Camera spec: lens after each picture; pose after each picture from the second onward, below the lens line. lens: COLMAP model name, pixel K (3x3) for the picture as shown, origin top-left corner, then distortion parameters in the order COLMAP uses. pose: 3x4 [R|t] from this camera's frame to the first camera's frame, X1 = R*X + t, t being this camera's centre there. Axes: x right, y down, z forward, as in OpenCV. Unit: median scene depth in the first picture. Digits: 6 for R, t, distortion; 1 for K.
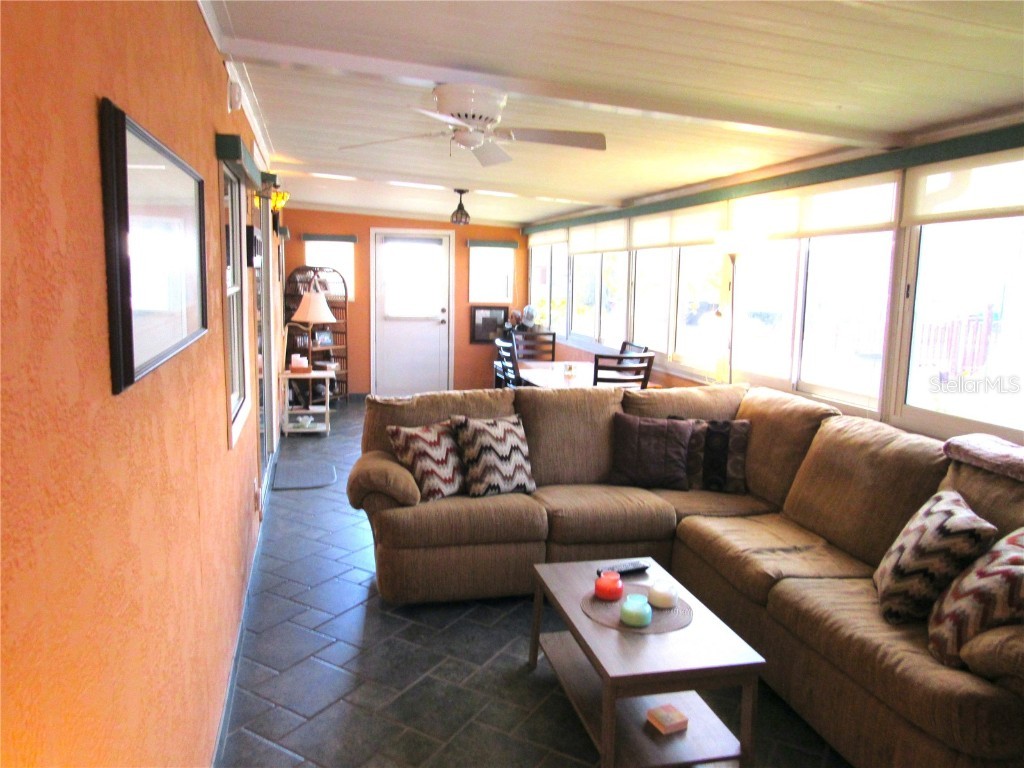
lens RADIAL K [[730.2, 0, 512.0], [0, 730.2, 384.0], [0, 0, 1]] dist [-0.030942, 0.006304]
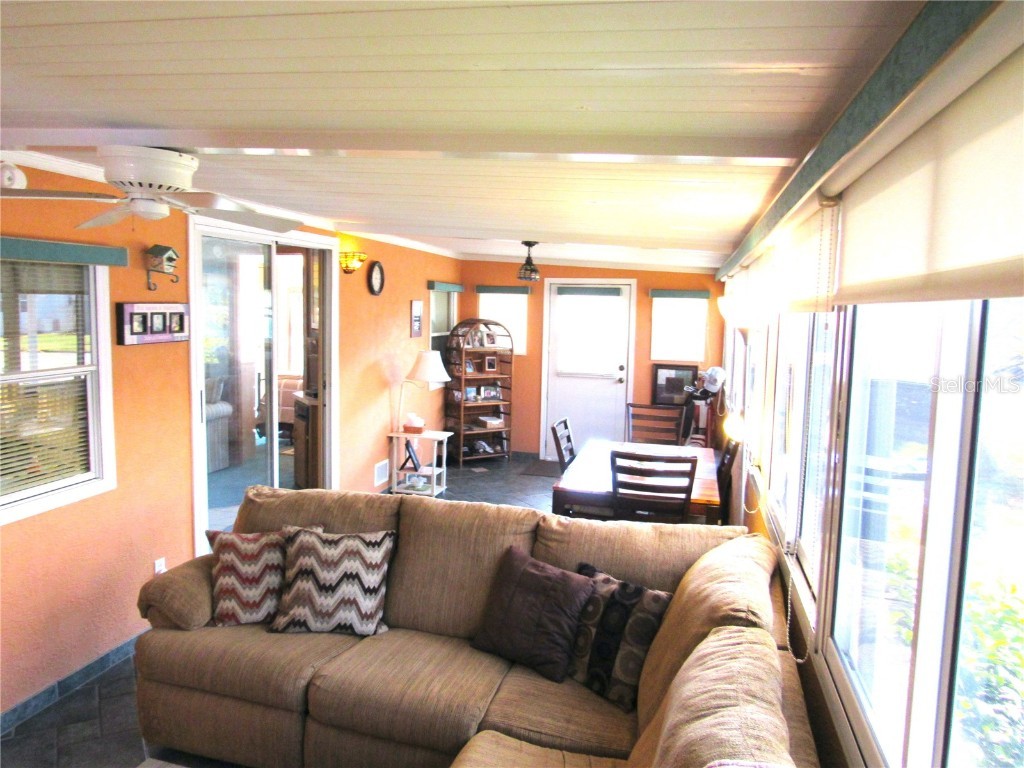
lens RADIAL K [[730.2, 0, 512.0], [0, 730.2, 384.0], [0, 0, 1]] dist [-0.030942, 0.006304]
pose [[0.872374, 0.048582, -0.486418, 0.339841], [-0.071535, 0.997025, -0.028716, -0.070731], [0.483576, 0.059846, 0.873254, 0.243109]]
